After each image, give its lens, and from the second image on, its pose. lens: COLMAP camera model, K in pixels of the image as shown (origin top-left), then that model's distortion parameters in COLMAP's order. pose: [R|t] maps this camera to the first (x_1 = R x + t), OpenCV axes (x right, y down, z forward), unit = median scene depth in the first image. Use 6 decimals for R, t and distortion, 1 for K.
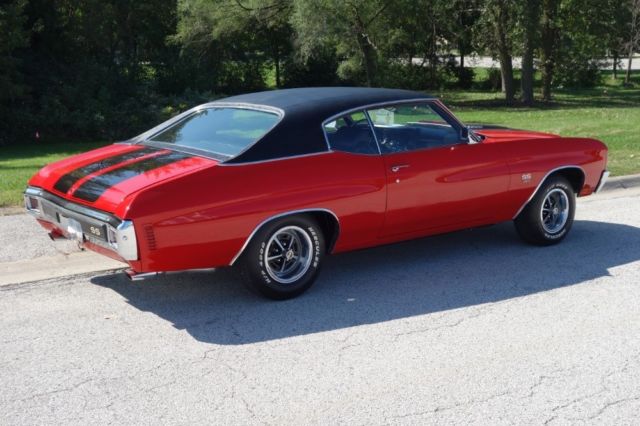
lens RADIAL K [[846.5, 0, 320.0], [0, 846.5, 213.0], [0, 0, 1]] dist [0.075701, -0.041165]
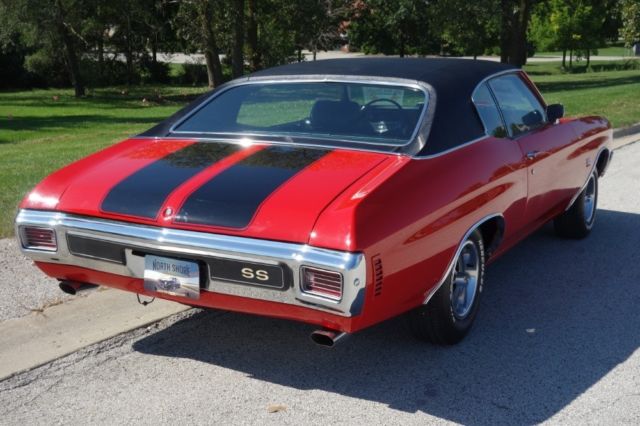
lens RADIAL K [[833.1, 0, 320.0], [0, 833.1, 213.0], [0, 0, 1]] dist [0.007253, 0.037716]
pose [[0.914721, -0.070947, 0.397809, -0.340647], [0.069129, 0.997428, 0.018930, -0.023034], [-0.398129, 0.010185, 0.917273, 0.319855]]
